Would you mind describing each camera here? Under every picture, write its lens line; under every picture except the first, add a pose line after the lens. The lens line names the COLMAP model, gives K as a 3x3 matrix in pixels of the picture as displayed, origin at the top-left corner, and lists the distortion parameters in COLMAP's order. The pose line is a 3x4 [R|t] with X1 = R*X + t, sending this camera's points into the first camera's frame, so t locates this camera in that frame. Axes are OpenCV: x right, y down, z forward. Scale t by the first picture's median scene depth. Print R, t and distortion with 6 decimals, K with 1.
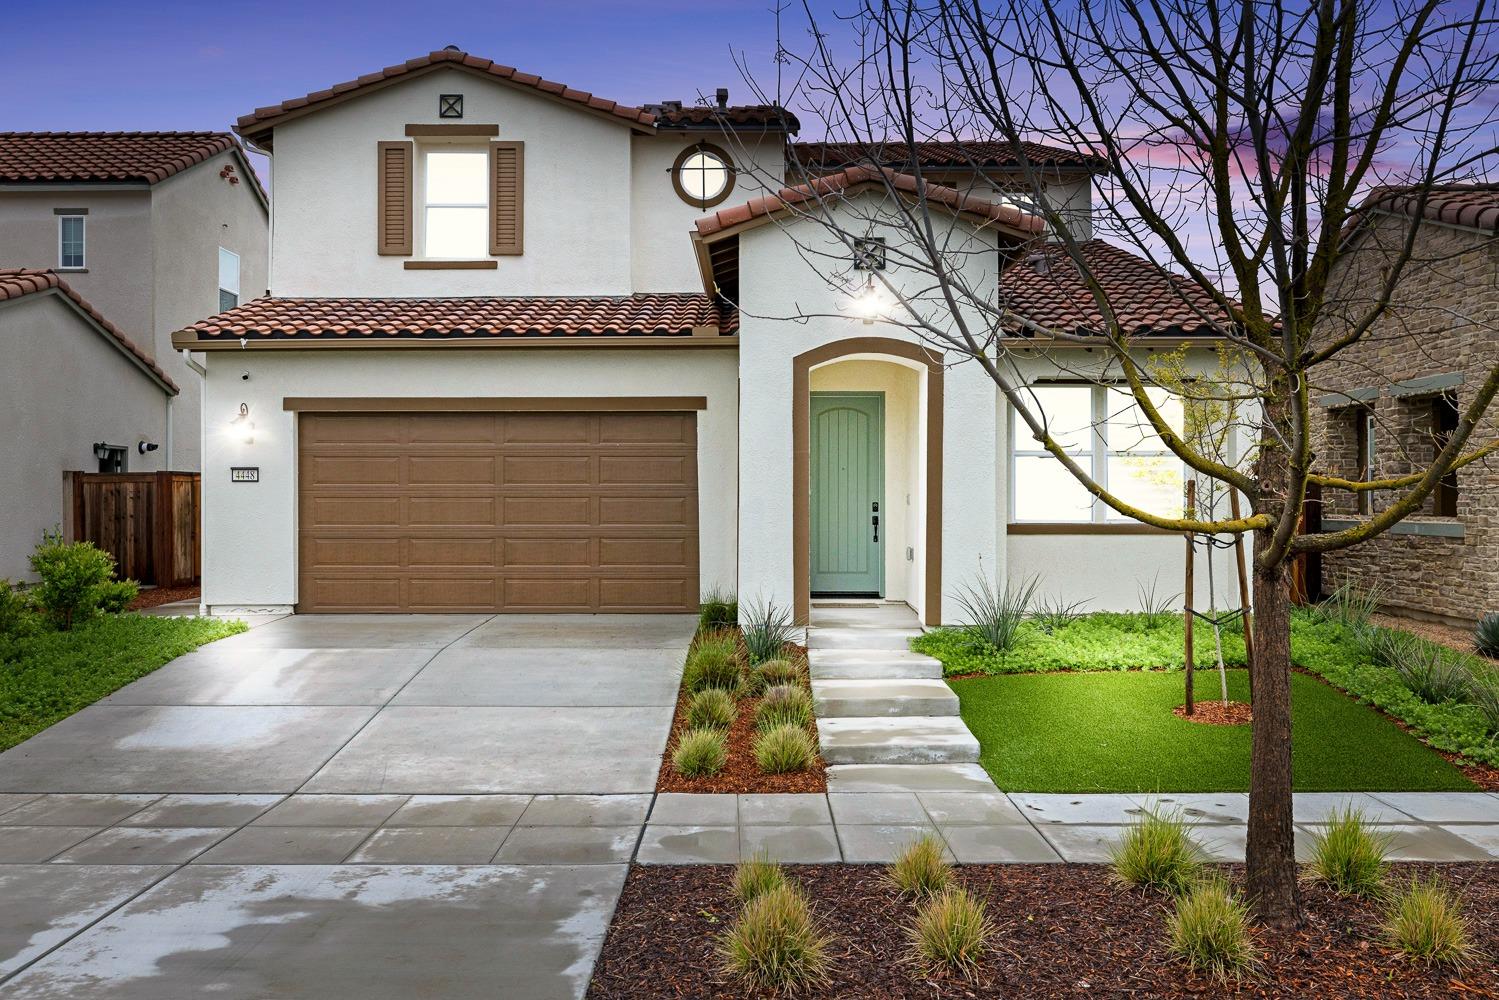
lens RADIAL K [[1238.4, 0, 749.5], [0, 1238.4, 500.0], [0, 0, 1]] dist [-0.001431, 0.007318]
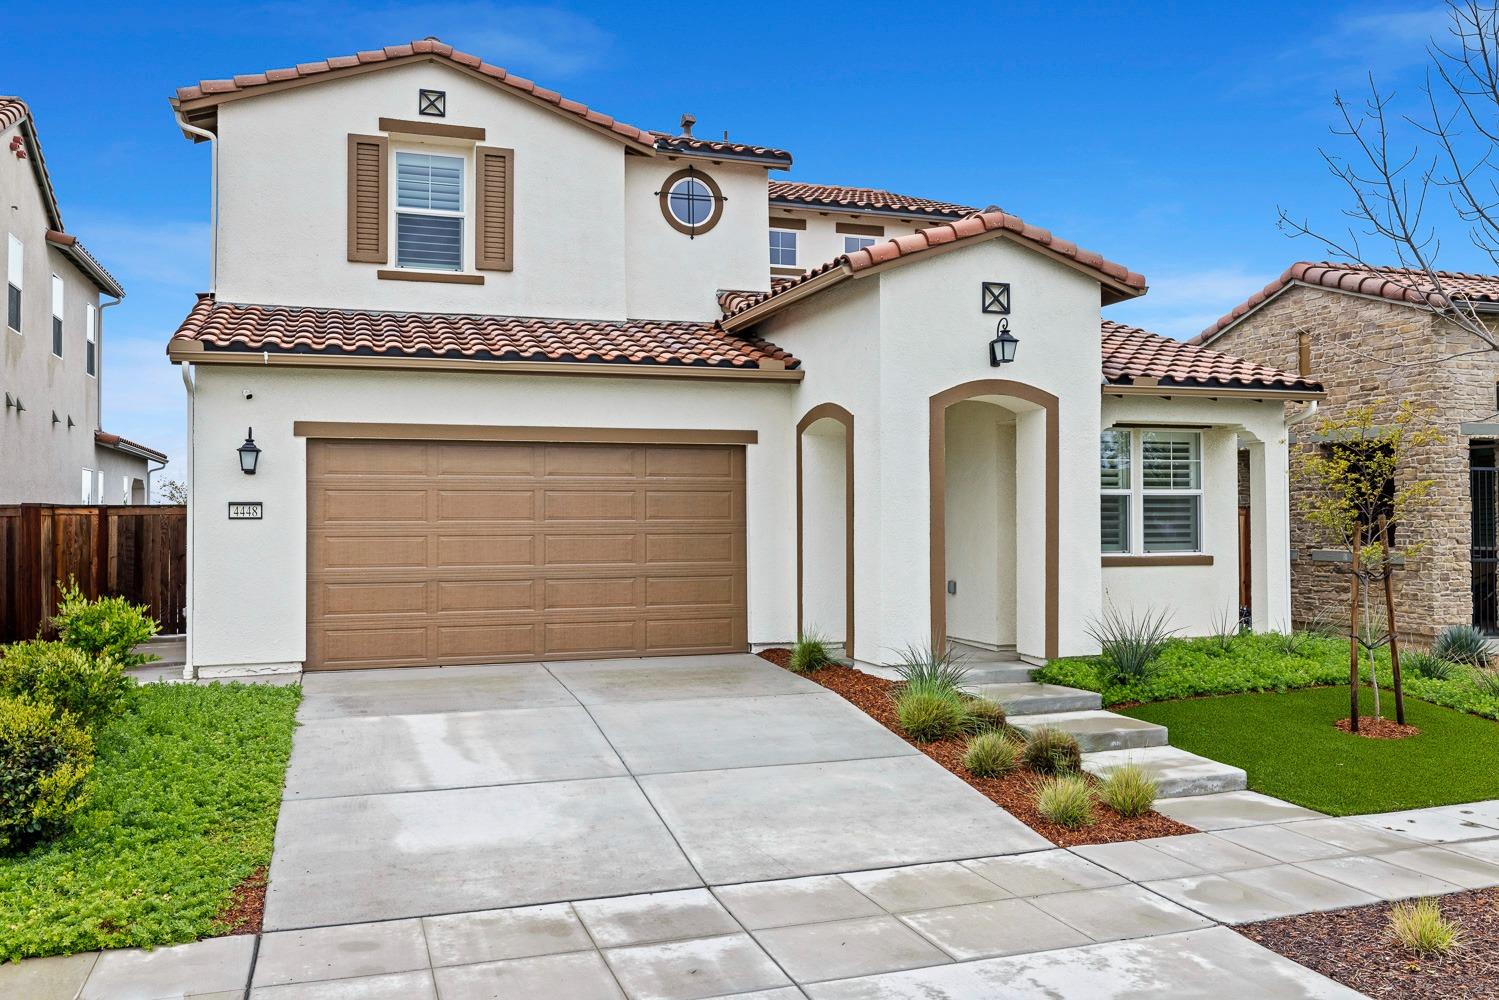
lens RADIAL K [[1210.9, 0, 749.5], [0, 1210.9, 500.0], [0, 0, 1]] dist [0.006049, -0.006609]
pose [[0.943296, 0.002063, 0.331946, -0.353643], [0.003741, 0.999851, -0.016845, -0.012362], [-0.331932, 0.017131, 0.943148, 0.099931]]
